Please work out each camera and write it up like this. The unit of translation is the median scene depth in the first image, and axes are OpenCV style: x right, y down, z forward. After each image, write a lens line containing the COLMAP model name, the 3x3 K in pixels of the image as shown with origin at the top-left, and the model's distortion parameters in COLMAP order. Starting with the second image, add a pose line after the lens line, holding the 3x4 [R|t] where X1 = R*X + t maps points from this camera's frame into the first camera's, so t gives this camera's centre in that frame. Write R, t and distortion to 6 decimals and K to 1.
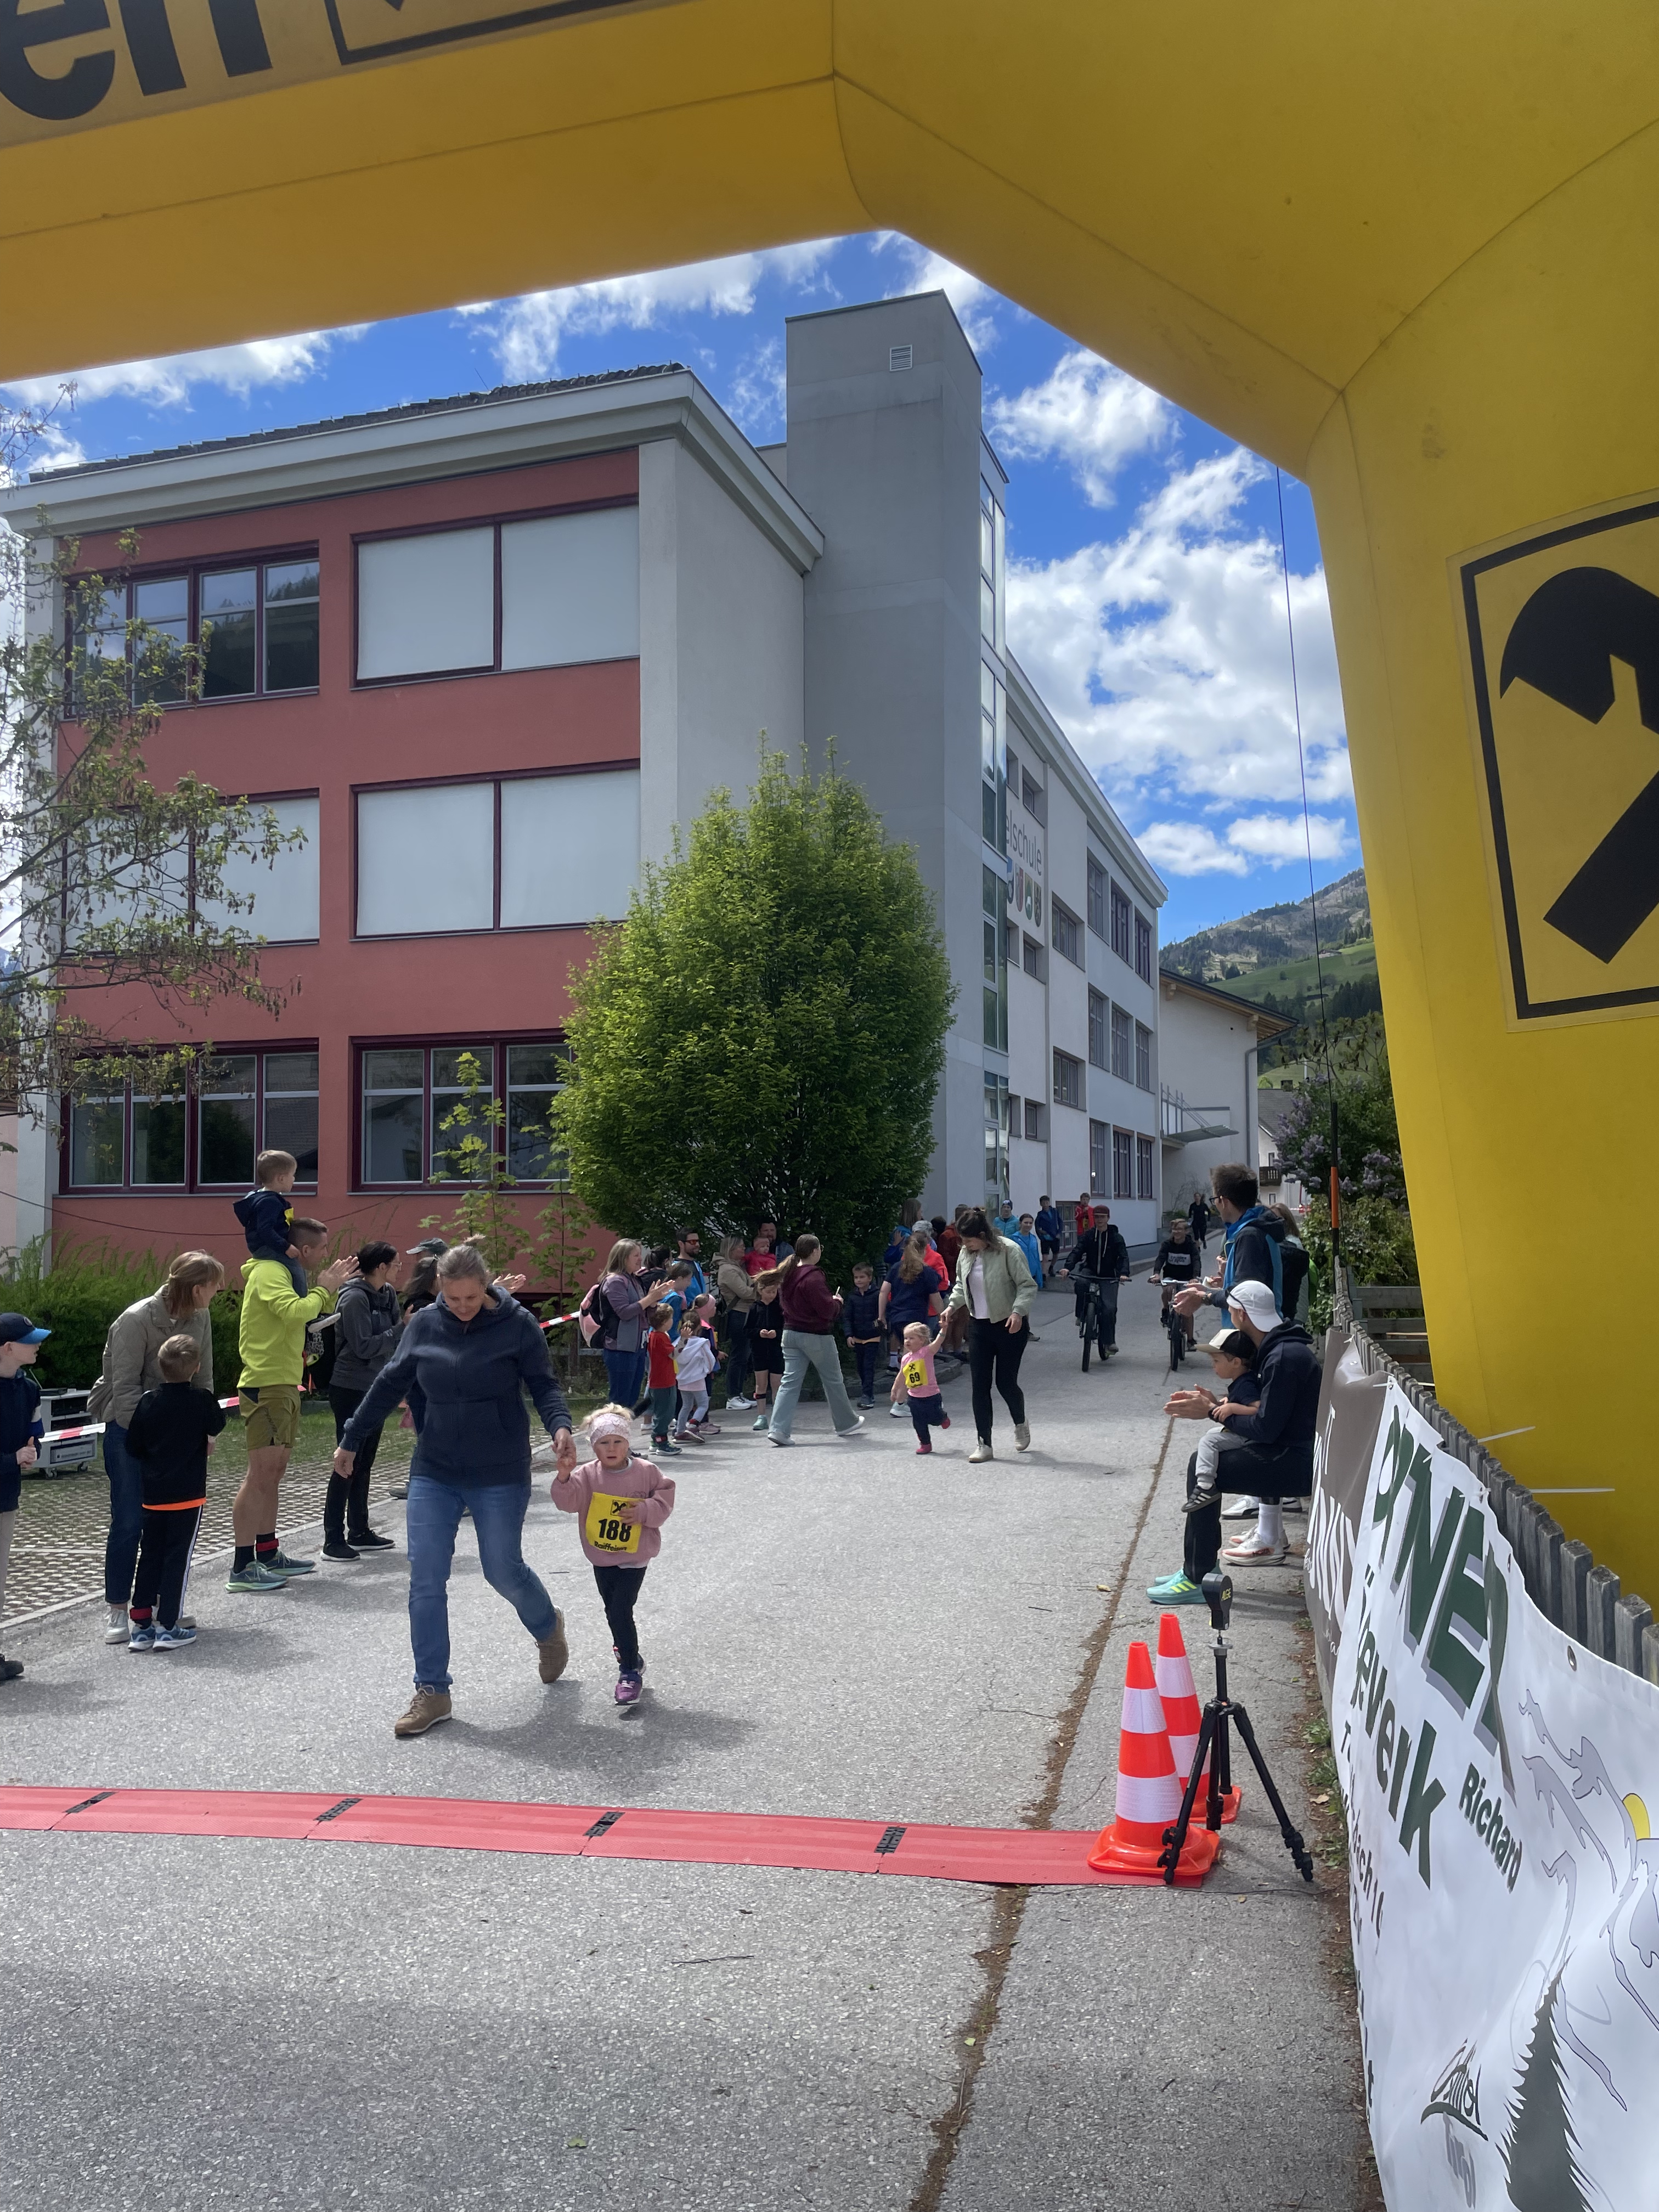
lens RADIAL K [[1669.5, 0, 818.4], [0, 1669.5, 1126.6], [0, 0, 1]] dist [0.095538, -0.126703]
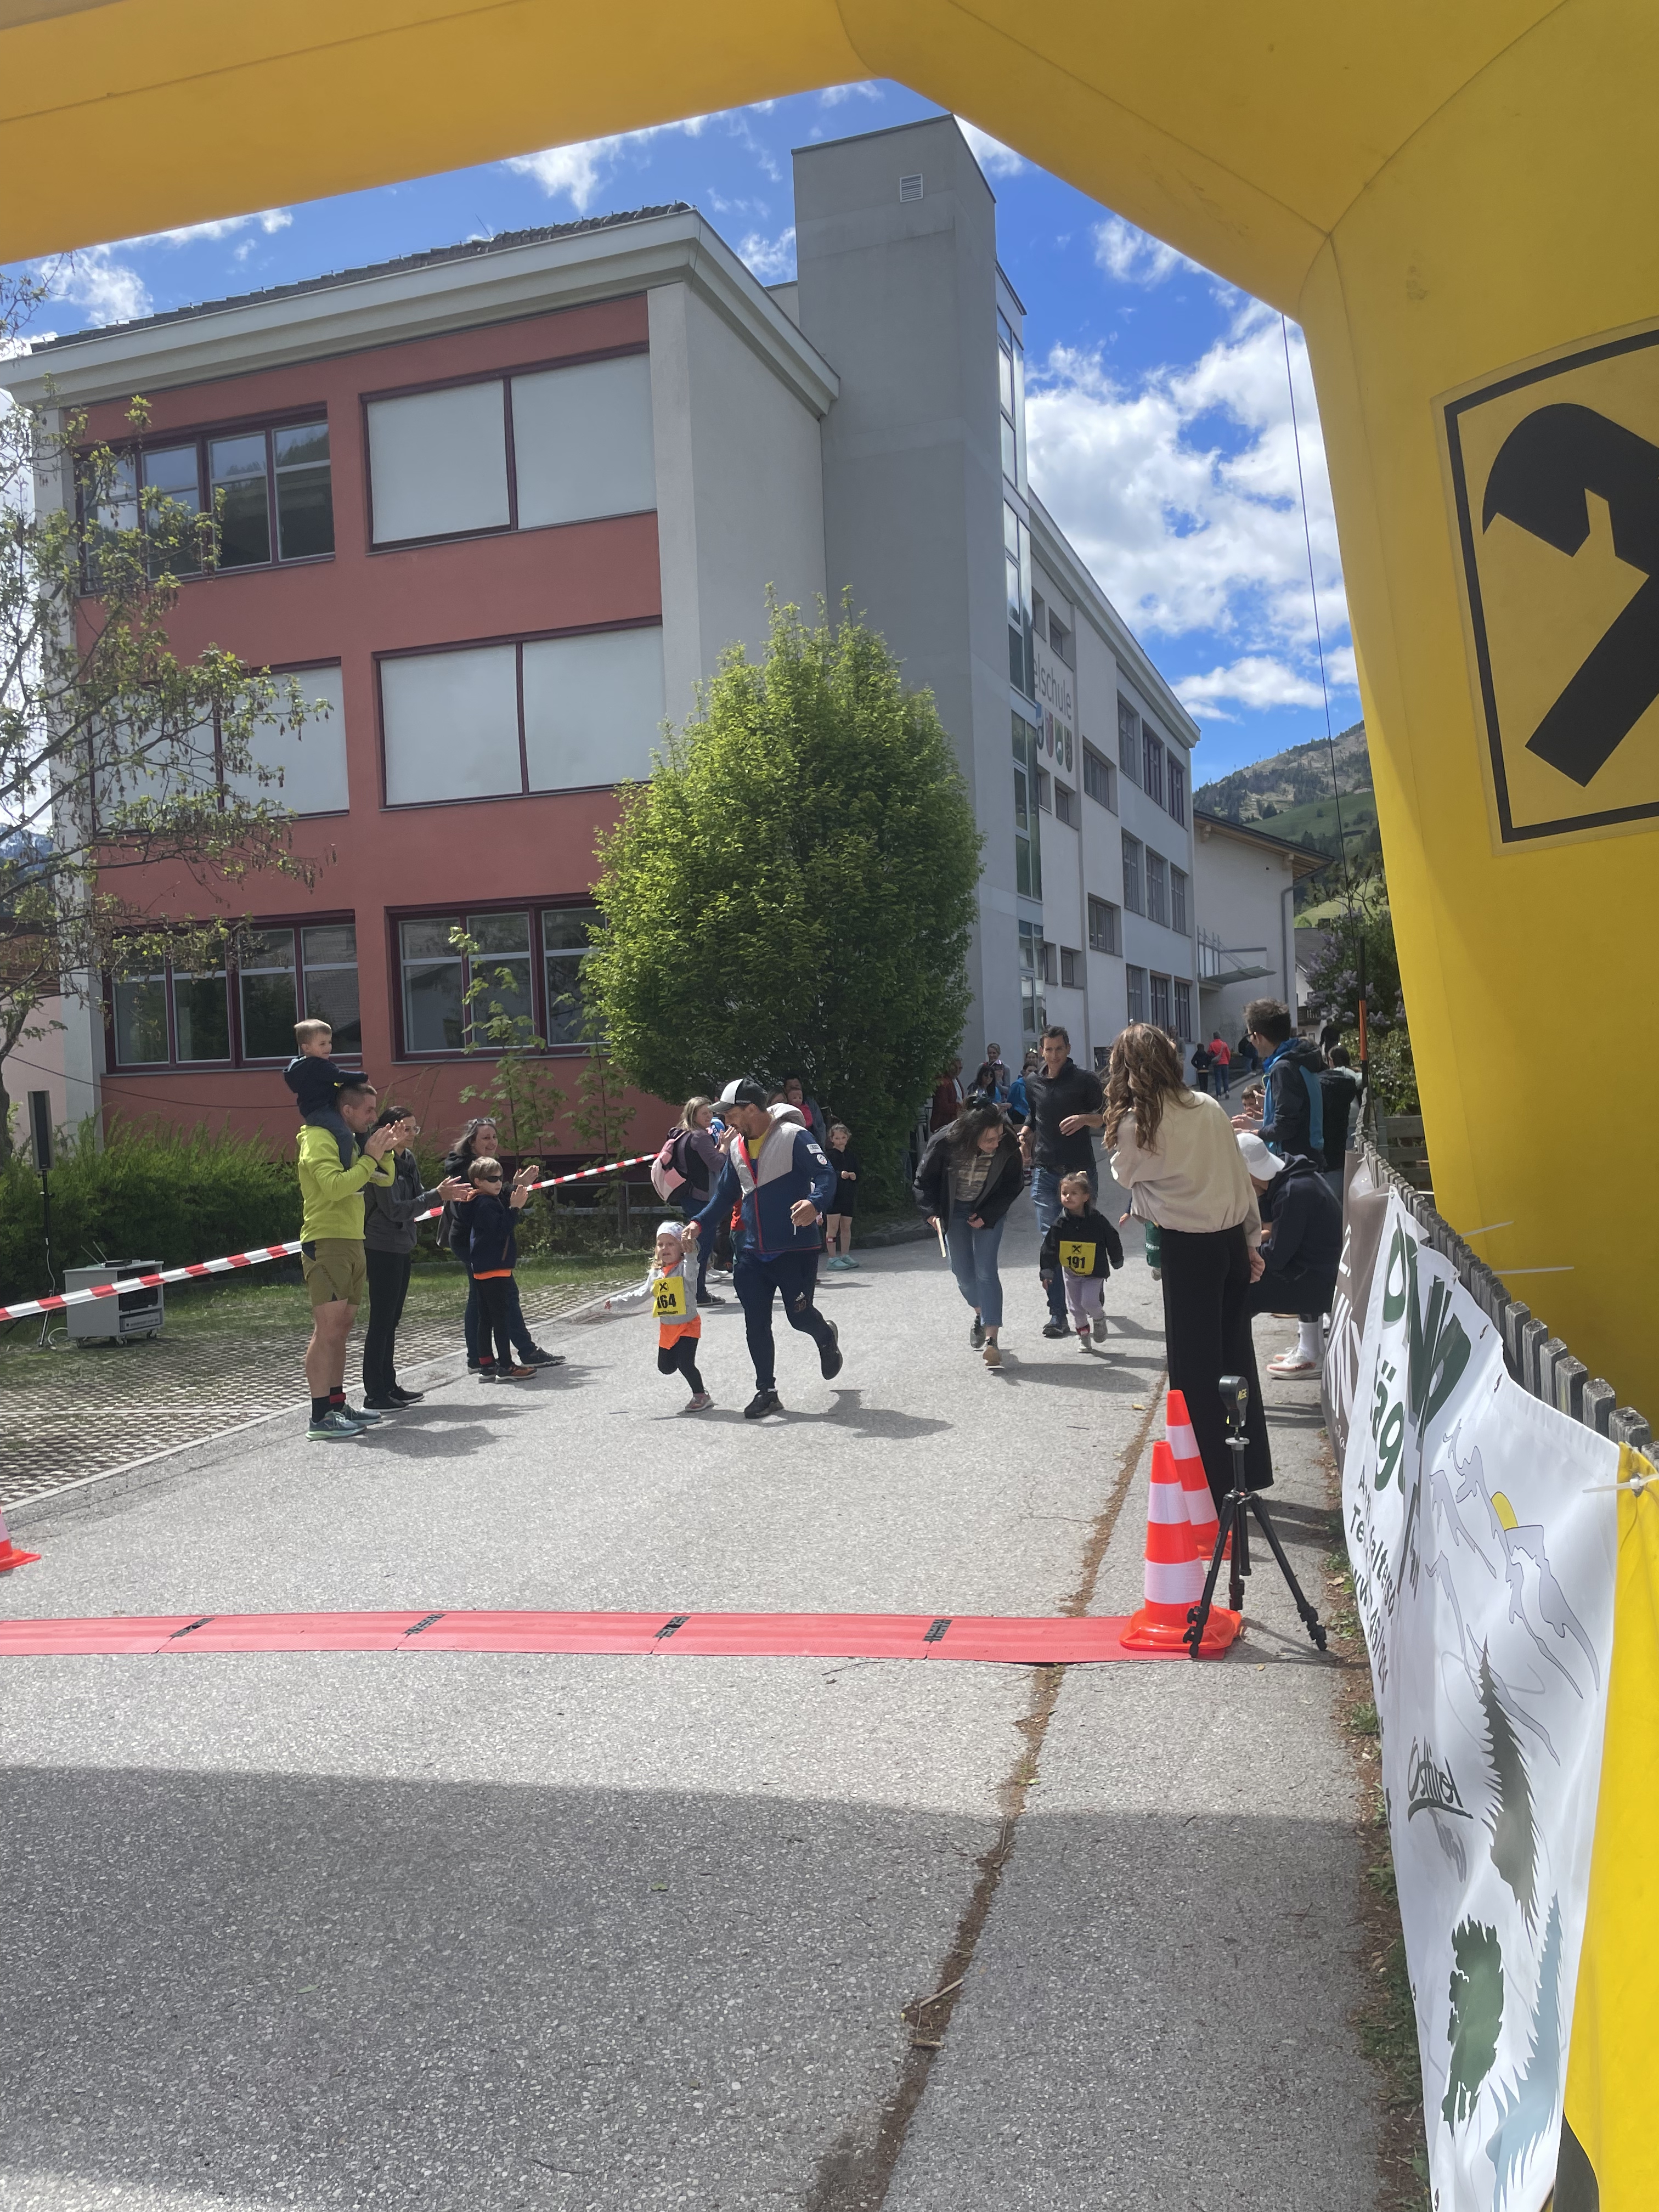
lens RADIAL K [[1670.3, 0, 858.2], [0, 1670.3, 1088.9], [0, 0, 1]] dist [0.095492, -0.127240]
pose [[0.999367, -0.035536, -0.001573, 0.002957], [0.035565, 0.997370, 0.063156, 0.003473], [-0.000676, -0.063172, 0.998002, -0.026376]]
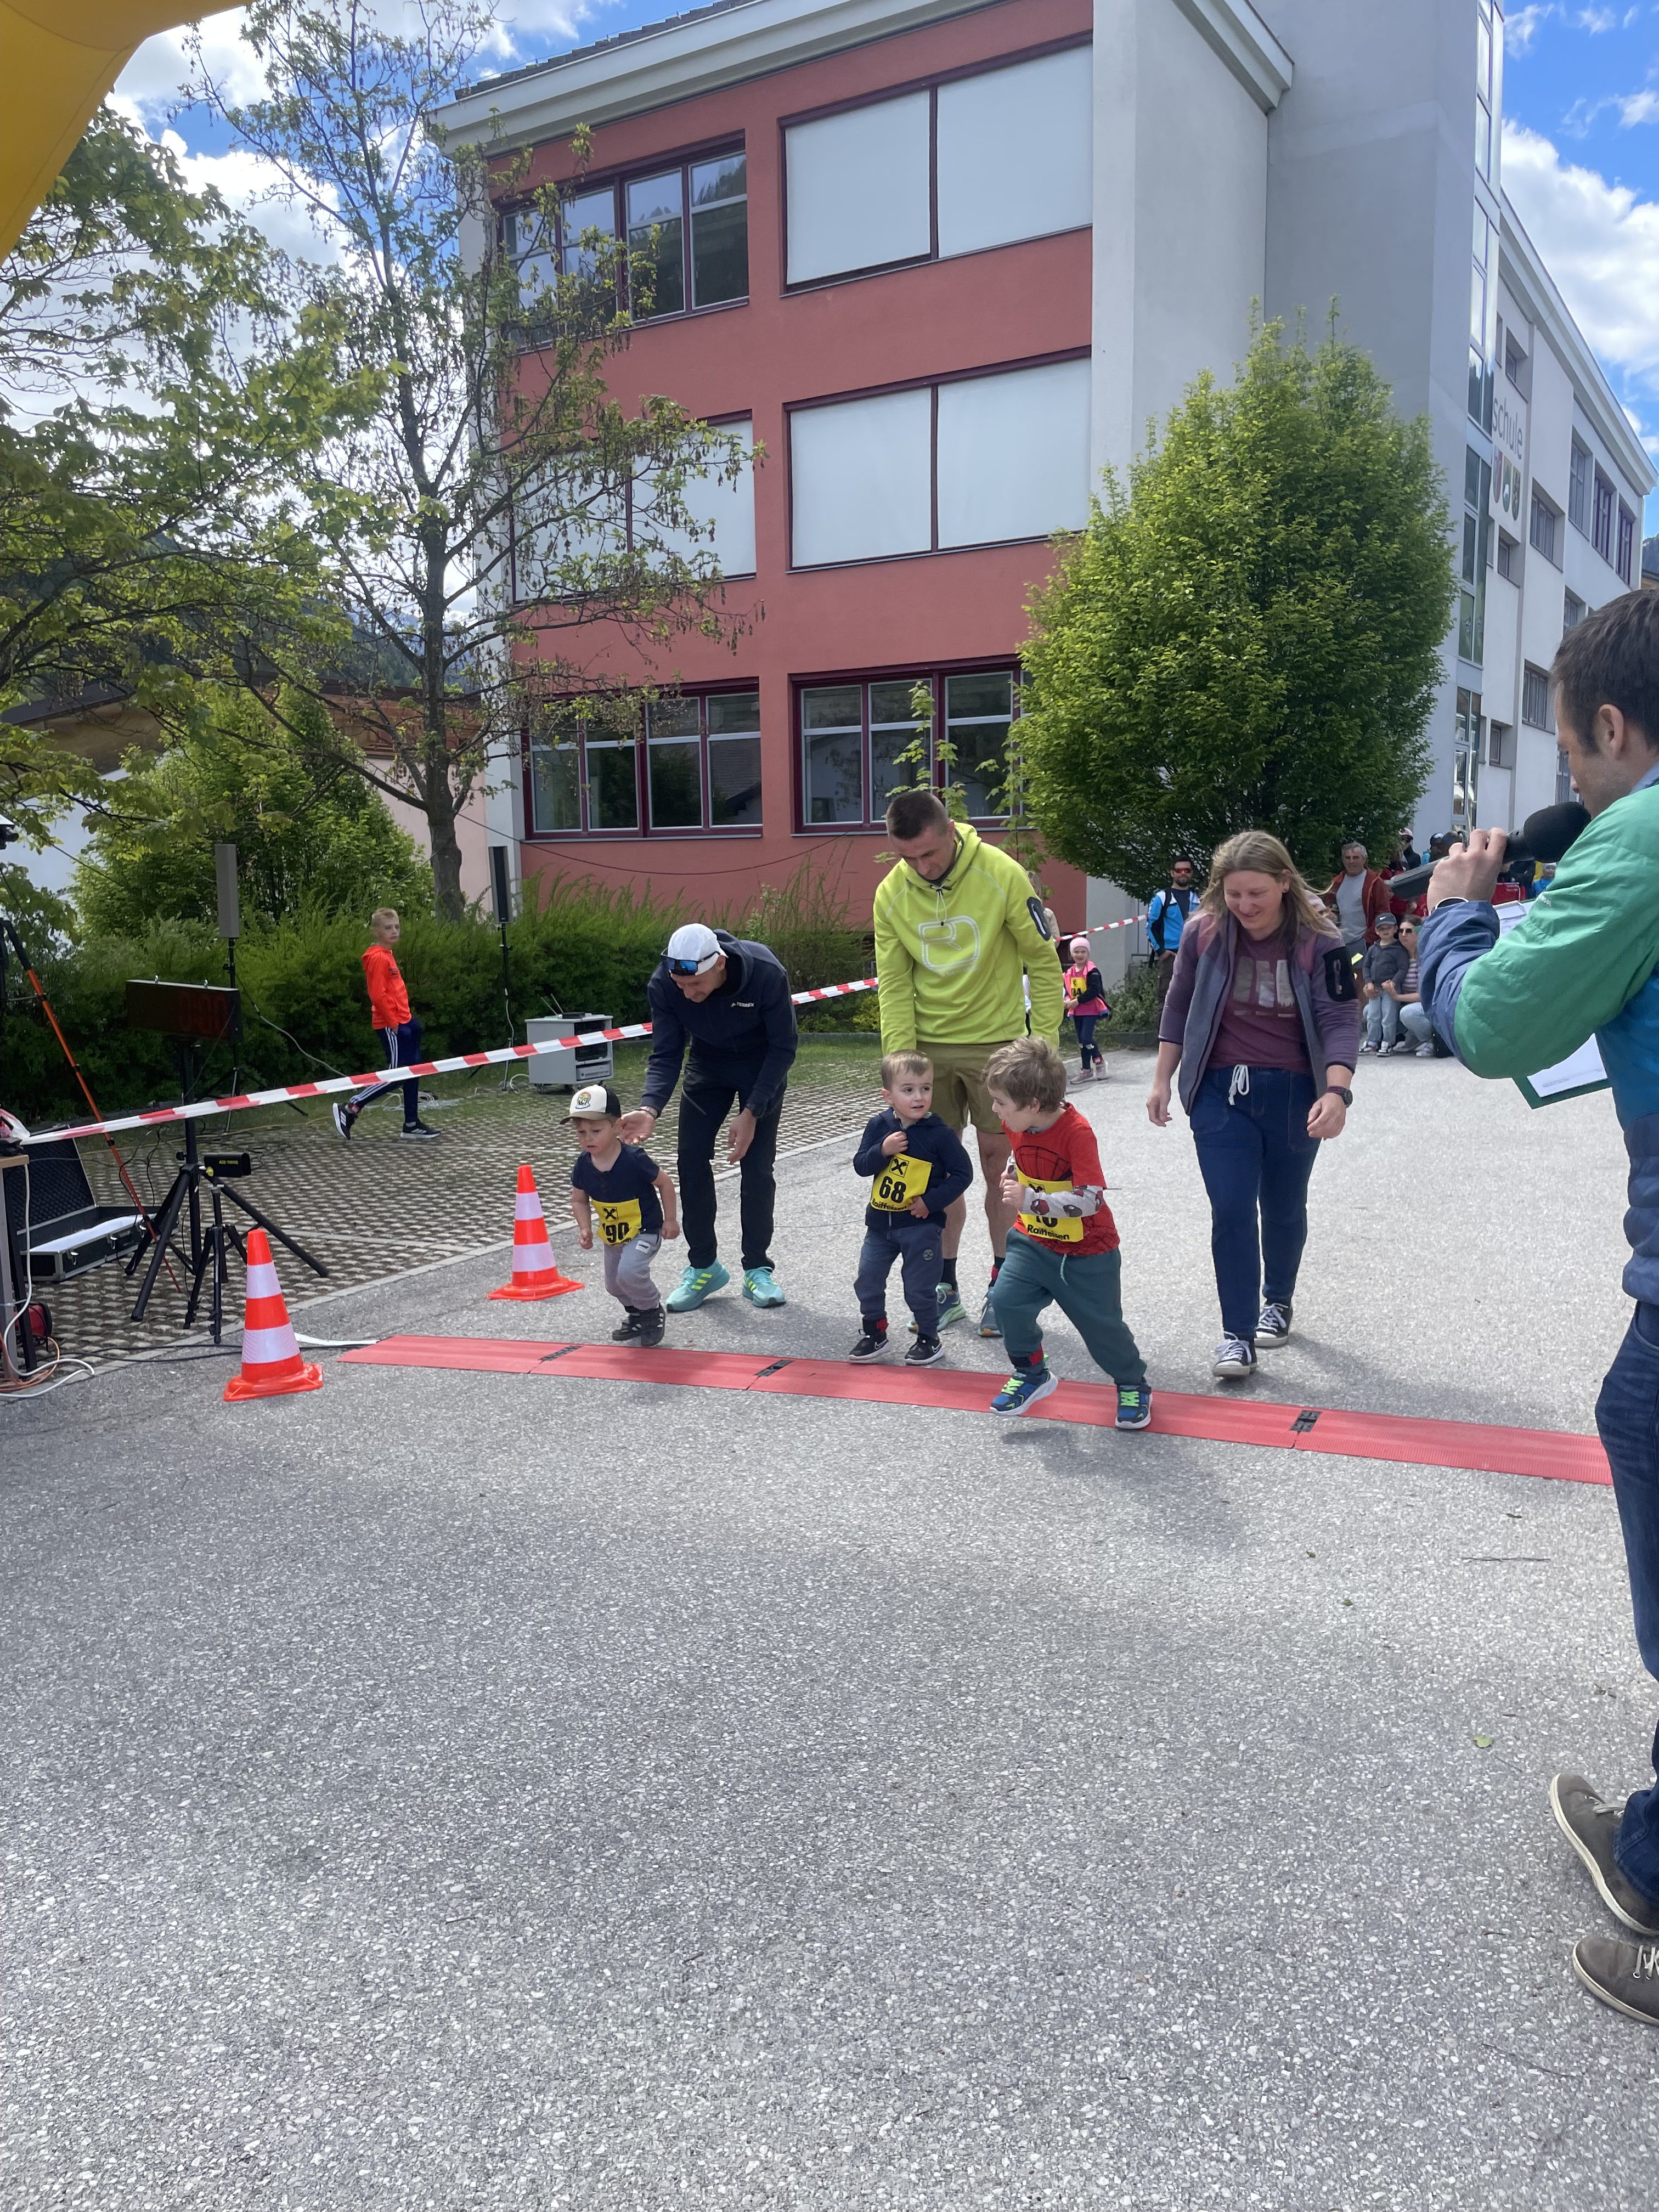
lens RADIAL K [[1666.5, 0, 815.4], [0, 1666.5, 1089.8], [0, 0, 1]] dist [0.093111, -0.127819]
pose [[0.975010, 0.017479, -0.221471, -0.098984], [0.023463, 0.983223, 0.180891, 0.023035], [0.220918, -0.181567, 0.958243, 0.024756]]
